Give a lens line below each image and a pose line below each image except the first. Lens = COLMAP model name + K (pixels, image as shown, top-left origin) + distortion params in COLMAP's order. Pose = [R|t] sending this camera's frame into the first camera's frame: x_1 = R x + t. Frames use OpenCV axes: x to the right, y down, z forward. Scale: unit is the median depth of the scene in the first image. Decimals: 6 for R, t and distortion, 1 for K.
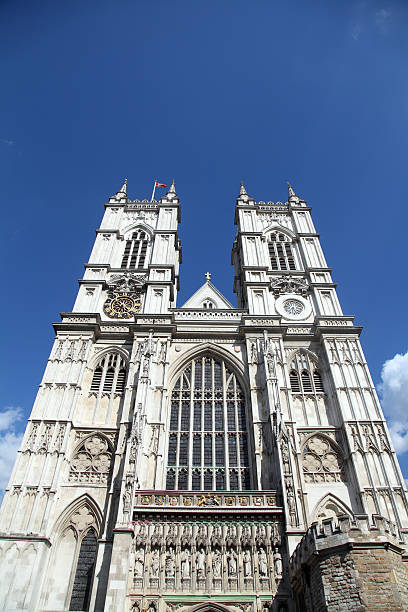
lens RADIAL K [[411.6, 0, 207.0], [0, 411.6, 307.4], [0, 0, 1]] dist [-0.107927, 0.053485]
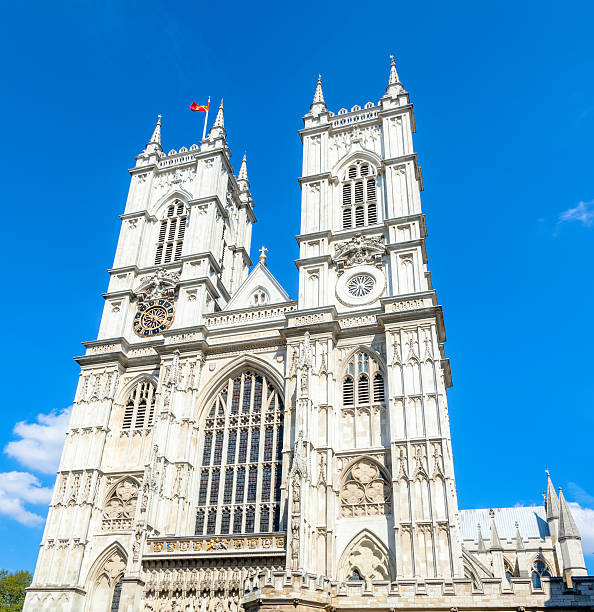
lens RADIAL K [[608.4, 0, 270.3], [0, 608.4, 394.1], [0, 0, 1]] dist [0.023159, -0.012775]
pose [[0.948636, -0.111899, -0.295918, 0.408578], [0.189892, 0.949524, 0.249691, -0.136949], [0.253041, -0.293058, 0.922002, -0.137517]]
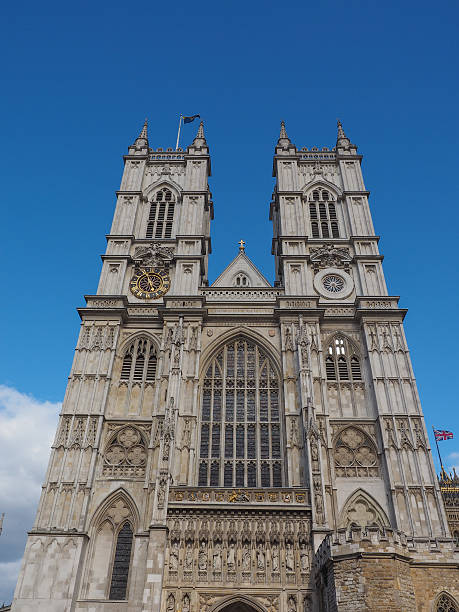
lens RADIAL K [[497.9, 0, 230.2], [0, 497.9, 301.6], [0, 0, 1]] dist [0.014449, -0.006154]
pose [[0.999316, -0.005614, -0.036562, 0.021283], [0.010944, 0.989038, 0.147252, -0.145154], [0.035335, -0.147552, 0.988423, -0.141138]]
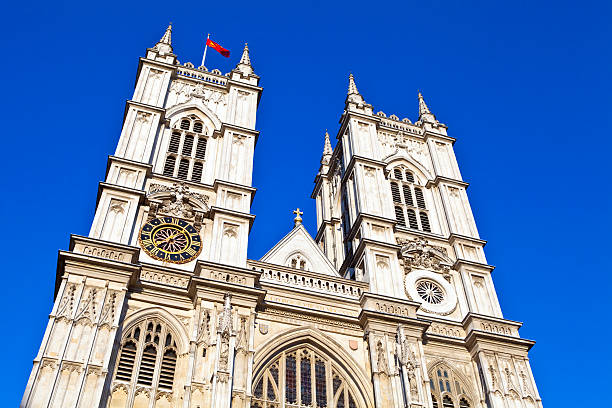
lens RADIAL K [[677.0, 0, 305.7], [0, 677.0, 203.9], [0, 0, 1]] dist [-0.025088, 0.001814]
pose [[0.960073, 0.198648, 0.196974, -0.247465], [-0.186324, 0.979272, -0.079428, -0.015926], [-0.208670, 0.039556, 0.977186, -0.014617]]
